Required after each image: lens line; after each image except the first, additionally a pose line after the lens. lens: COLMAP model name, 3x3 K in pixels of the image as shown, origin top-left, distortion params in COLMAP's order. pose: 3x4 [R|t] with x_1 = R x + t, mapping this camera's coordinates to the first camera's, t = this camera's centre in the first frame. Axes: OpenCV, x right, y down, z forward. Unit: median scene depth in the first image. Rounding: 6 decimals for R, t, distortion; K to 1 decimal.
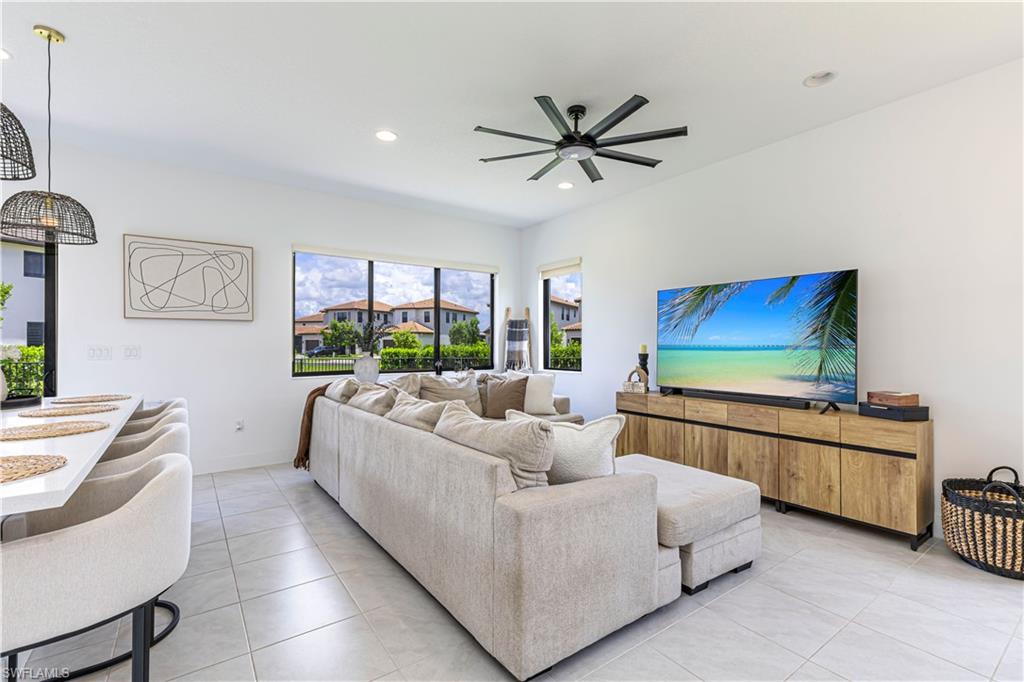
lens RADIAL K [[459.9, 0, 519.2], [0, 459.9, 342.3], [0, 0, 1]] dist [0.013390, -0.000578]
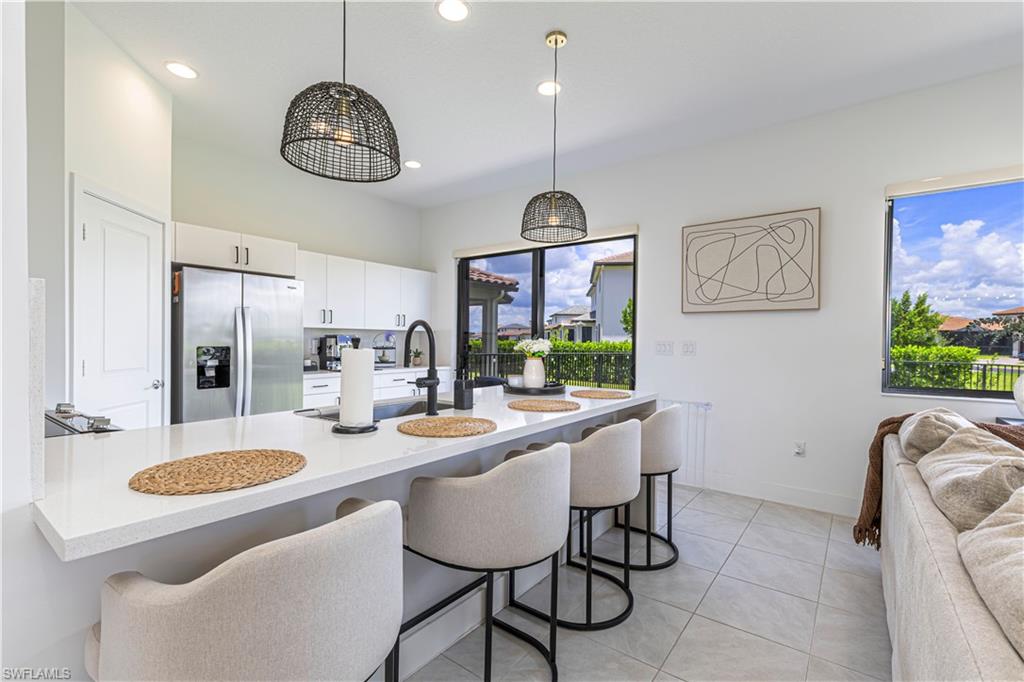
lens RADIAL K [[457.8, 0, 513.3], [0, 457.8, 343.8], [0, 0, 1]] dist [0.008514, -0.000252]
pose [[0.293820, 0.012529, -0.955779, -0.031034], [-0.006683, 0.999917, 0.011053, 0.003746], [0.955837, 0.003140, 0.293880, 0.369486]]
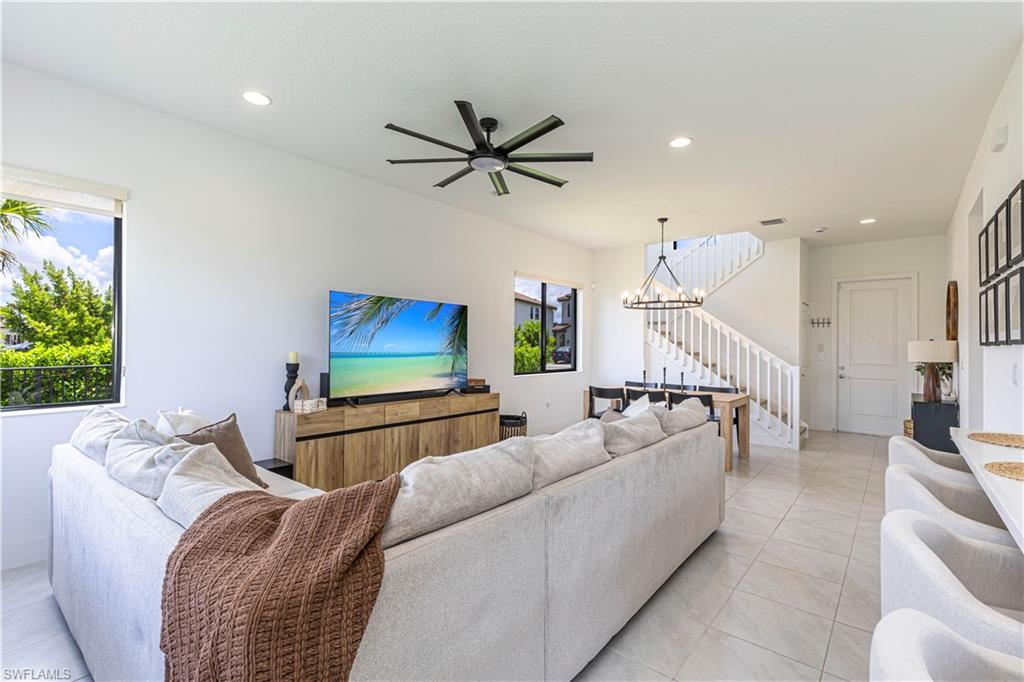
lens RADIAL K [[459.9, 0, 519.2], [0, 459.9, 342.3], [0, 0, 1]] dist [0.013390, -0.000578]
pose [[-0.252312, 0.004456, 0.967636, -0.684899], [-0.014790, 0.999855, -0.008461, -0.012406], [-0.967533, -0.016447, -0.252209, 0.936759]]
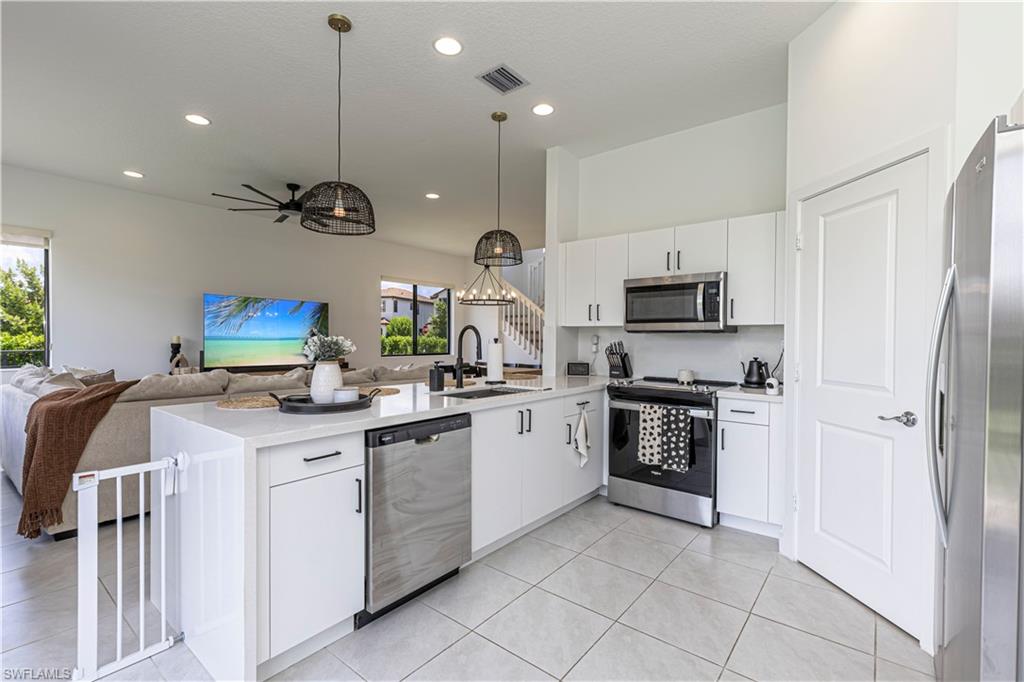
lens RADIAL K [[459.9, 0, 519.2], [0, 459.9, 342.3], [0, 0, 1]] dist [0.013390, -0.000578]
pose [[-0.269896, -0.009508, 0.962842, -1.255681], [-0.011506, 0.999912, 0.006649, 0.004104], [-0.962821, -0.009283, -0.269982, 0.541669]]
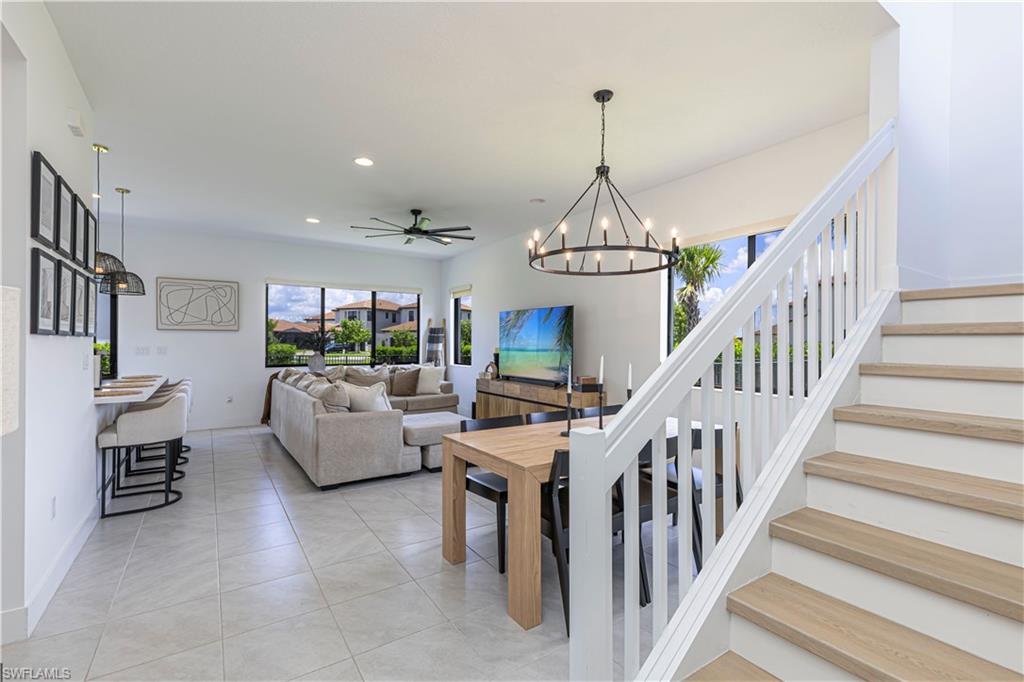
lens RADIAL K [[459.9, 0, 519.2], [0, 459.9, 342.3], [0, 0, 1]] dist [0.013390, -0.000578]
pose [[0.999444, 0.003892, -0.033112, 0.445911], [-0.003723, 0.999980, 0.005162, -0.021088], [0.033132, -0.005036, 0.999438, -0.549879]]
